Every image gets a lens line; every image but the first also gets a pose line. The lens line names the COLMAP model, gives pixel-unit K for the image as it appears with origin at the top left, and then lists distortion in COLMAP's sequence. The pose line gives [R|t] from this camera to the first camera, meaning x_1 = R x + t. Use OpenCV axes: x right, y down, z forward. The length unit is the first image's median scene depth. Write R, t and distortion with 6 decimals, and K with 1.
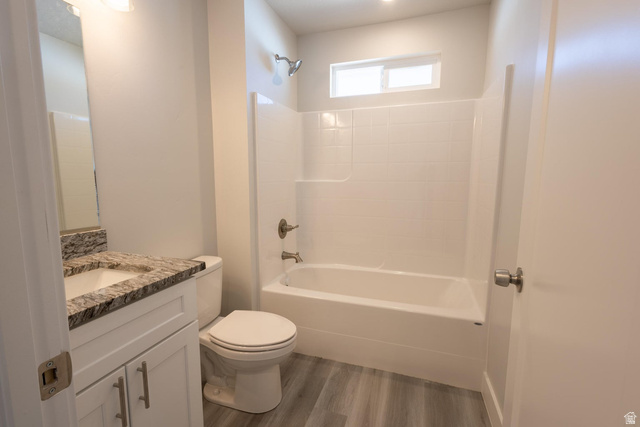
lens RADIAL K [[294.2, 0, 320.0], [0, 294.2, 213.5], [0, 0, 1]] dist [0.016703, -0.006519]
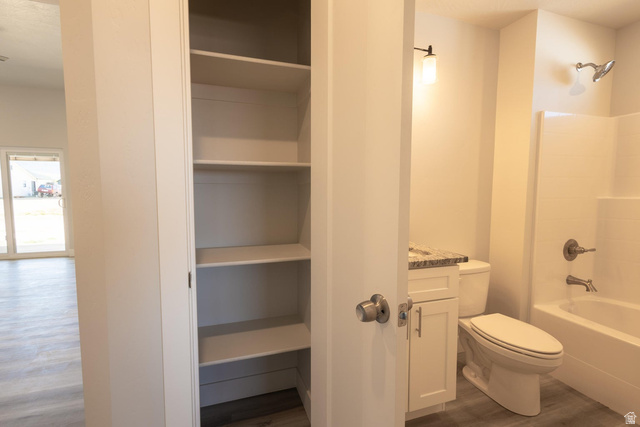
lens RADIAL K [[294.2, 0, 320.0], [0, 294.2, 213.5], [0, 0, 1]] dist [0.016703, -0.006519]
pose [[0.608563, 0.059306, -0.791286, 0.153938], [-0.100432, 0.994940, -0.002670, 0.026448], [0.787124, 0.081095, 0.611441, -0.221277]]
